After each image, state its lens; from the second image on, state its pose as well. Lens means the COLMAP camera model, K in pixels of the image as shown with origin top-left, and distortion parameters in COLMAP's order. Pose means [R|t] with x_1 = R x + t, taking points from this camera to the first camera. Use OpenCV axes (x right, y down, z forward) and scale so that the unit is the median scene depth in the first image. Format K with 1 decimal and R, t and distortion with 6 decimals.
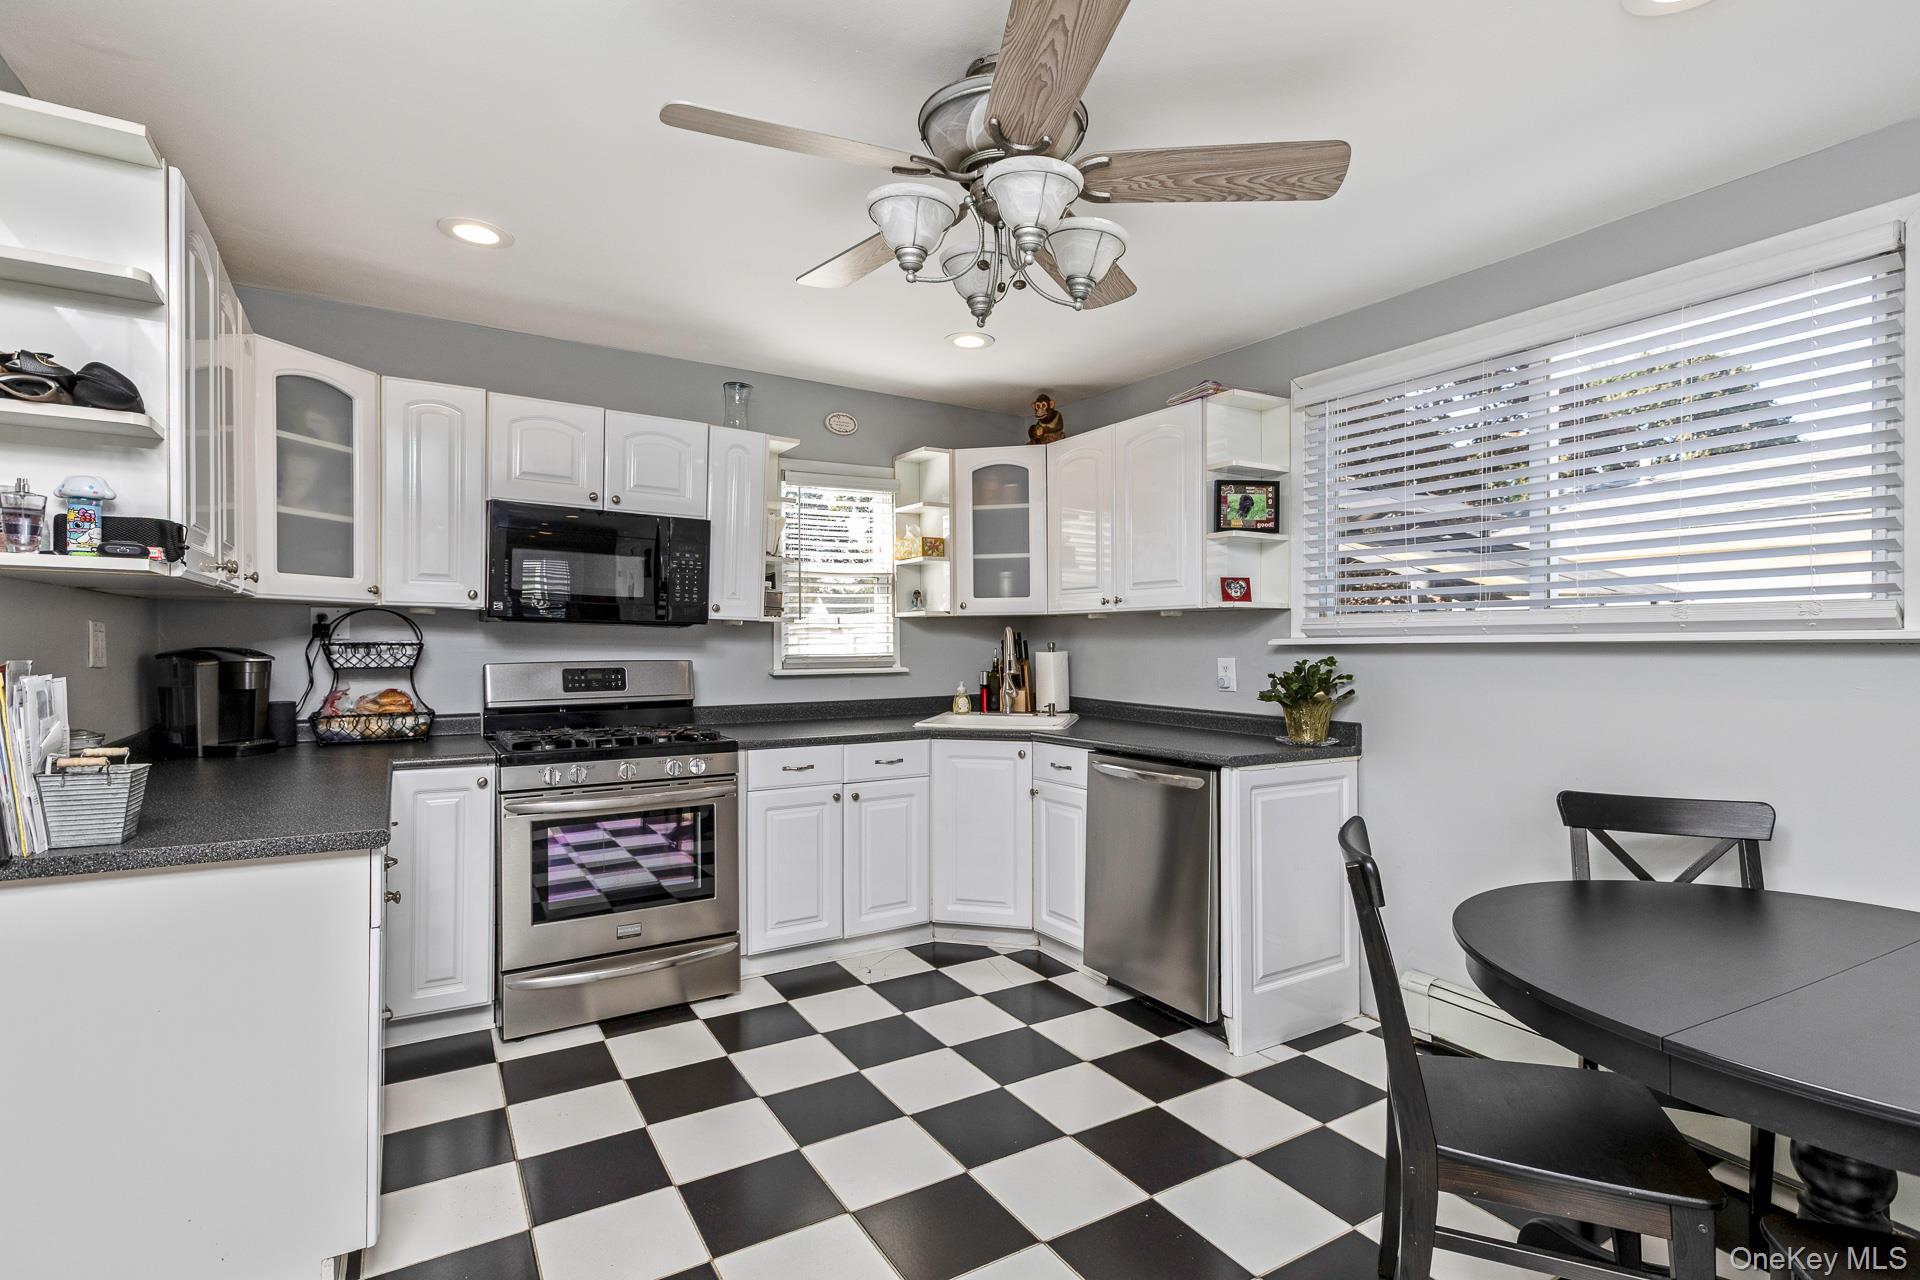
lens RADIAL K [[895.2, 0, 978.8], [0, 895.2, 646.5], [0, 0, 1]] dist [-0.005336, 0.001682]
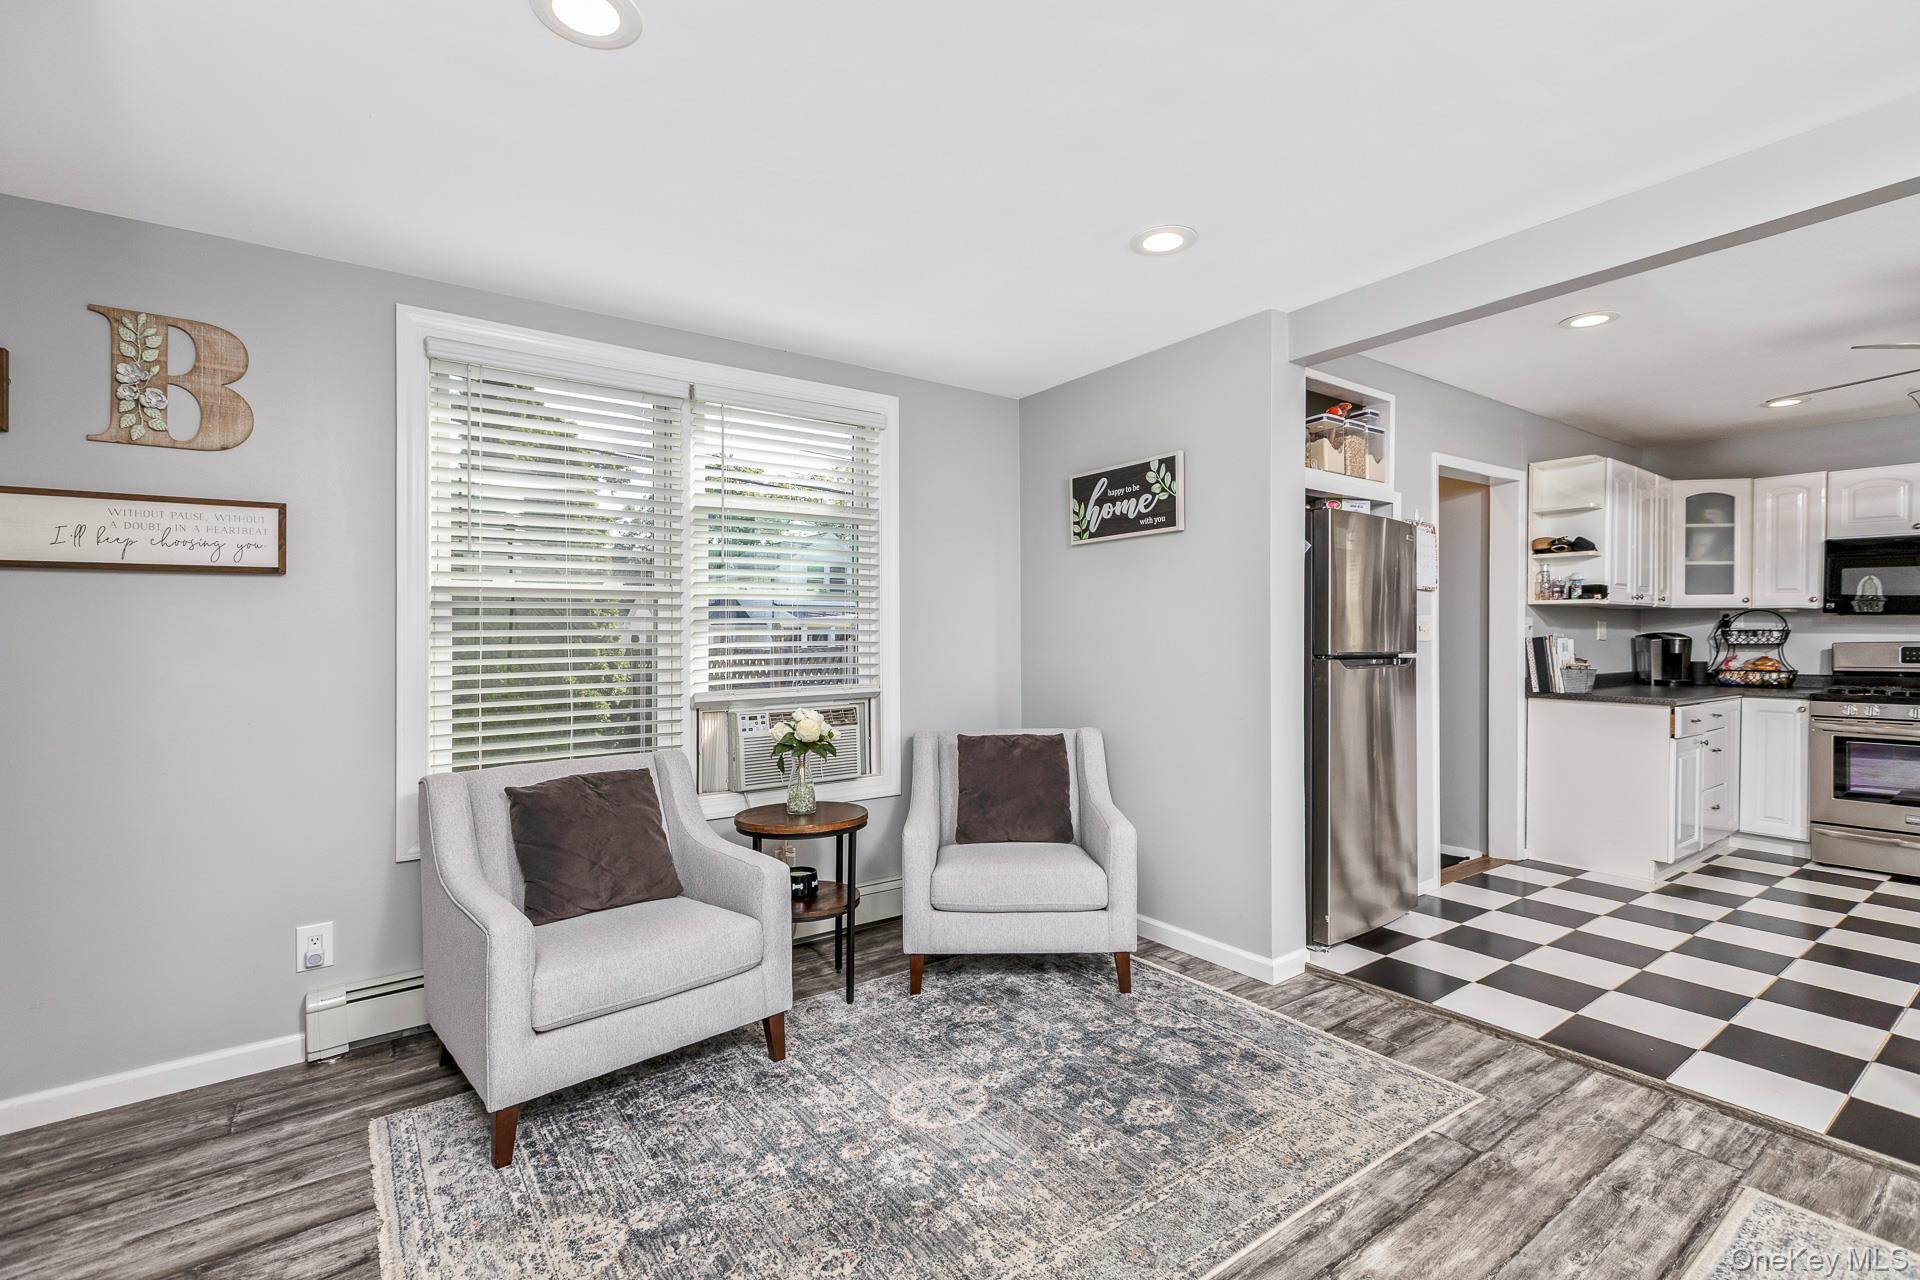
lens RADIAL K [[855.0, 0, 975.1], [0, 855.0, 628.6], [0, 0, 1]] dist [0.009996, 0.001147]
pose [[0.062356, -0.016498, -0.997918, 0.890162], [-0.006286, 0.999837, -0.016922, 0.030848], [0.998034, 0.007328, 0.062242, -0.608599]]
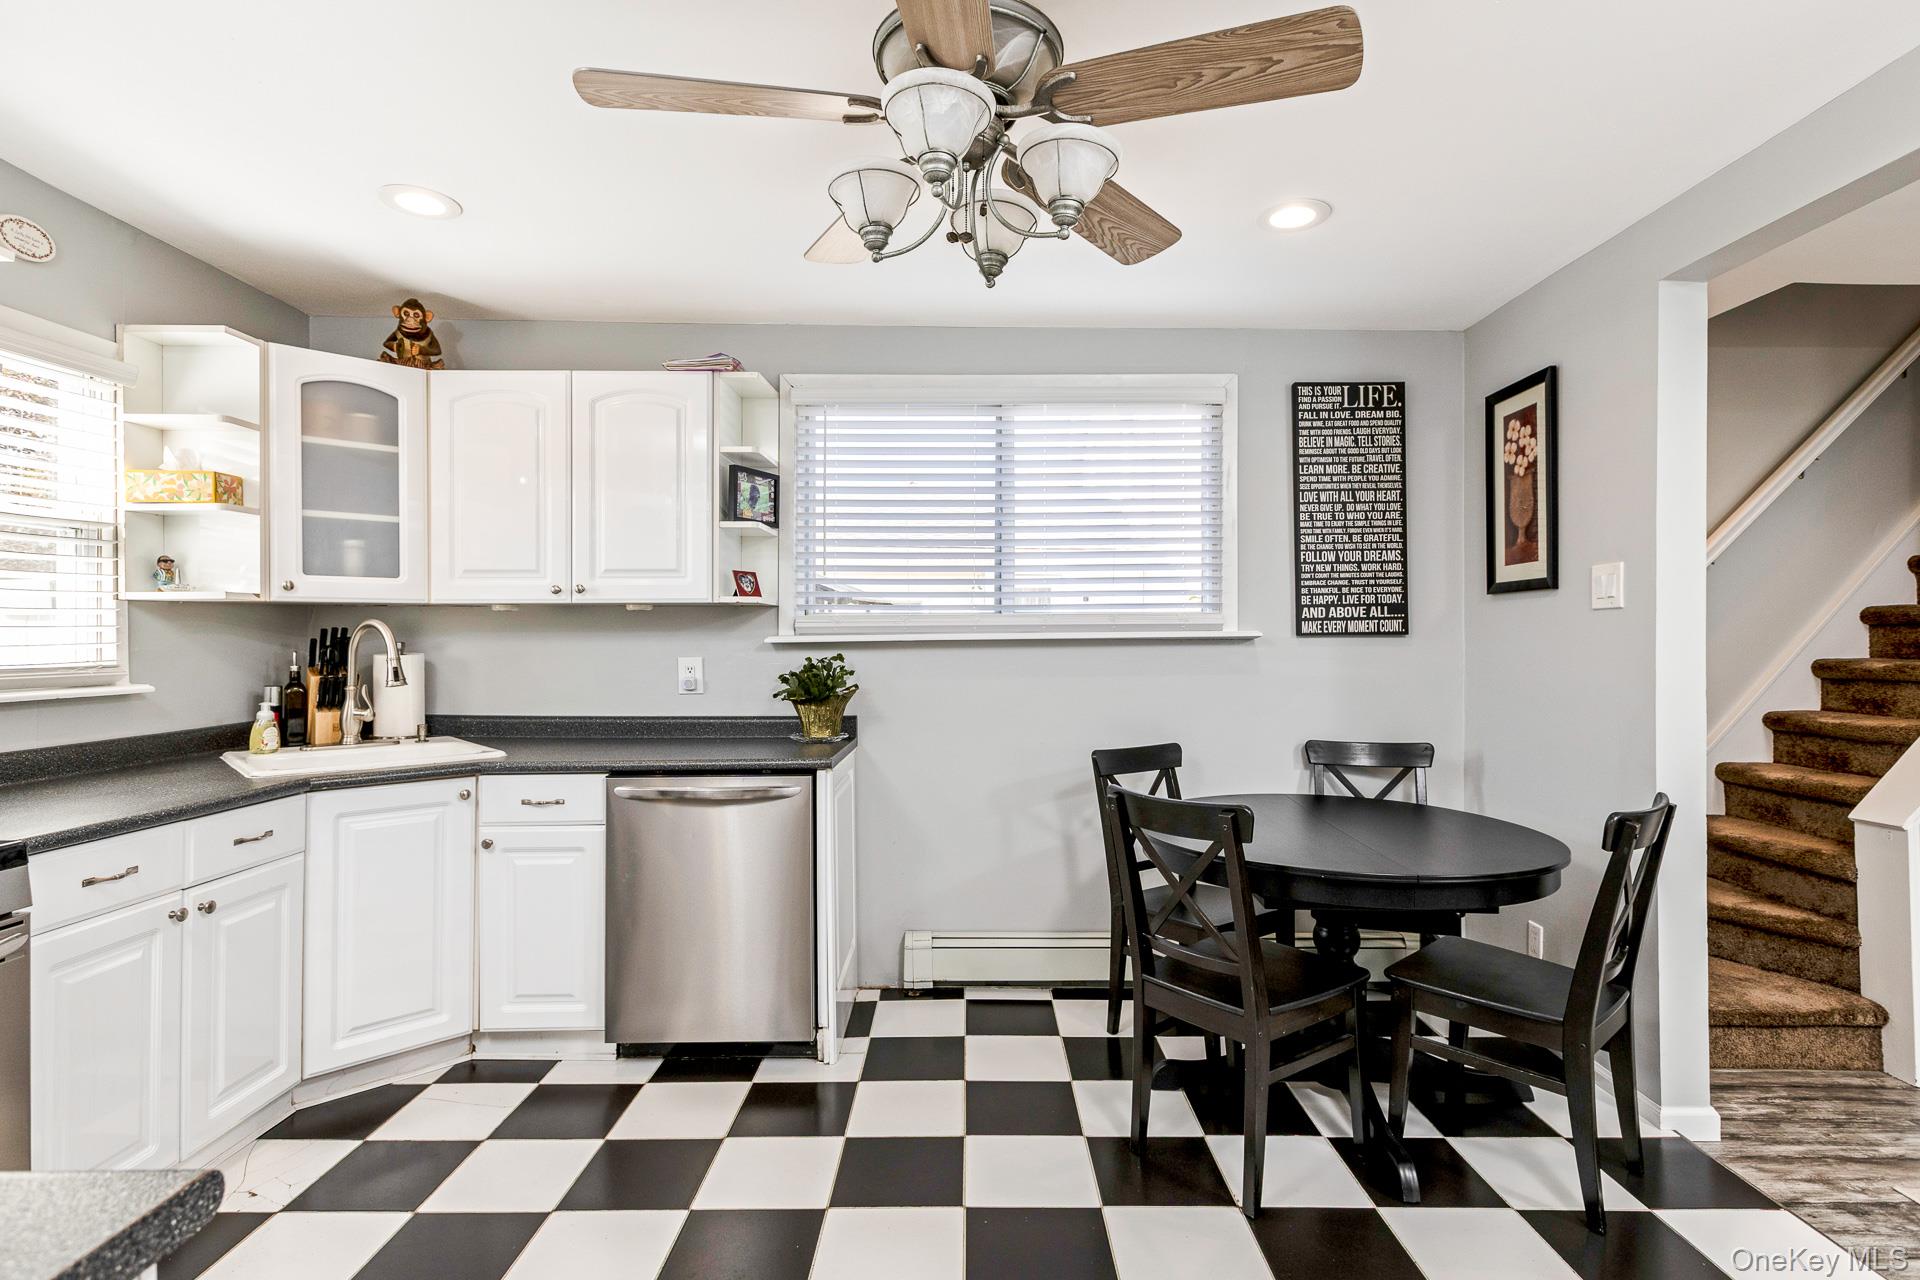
lens RADIAL K [[933.8, 0, 935.8], [0, 933.8, 641.0], [0, 0, 1]] dist [0.007163, 0.000295]
pose [[0.545539, -0.005136, 0.838070, -0.428325], [0.007064, 0.999974, 0.001530, -0.003588], [-0.838056, 0.005085, 0.545561, 0.296240]]
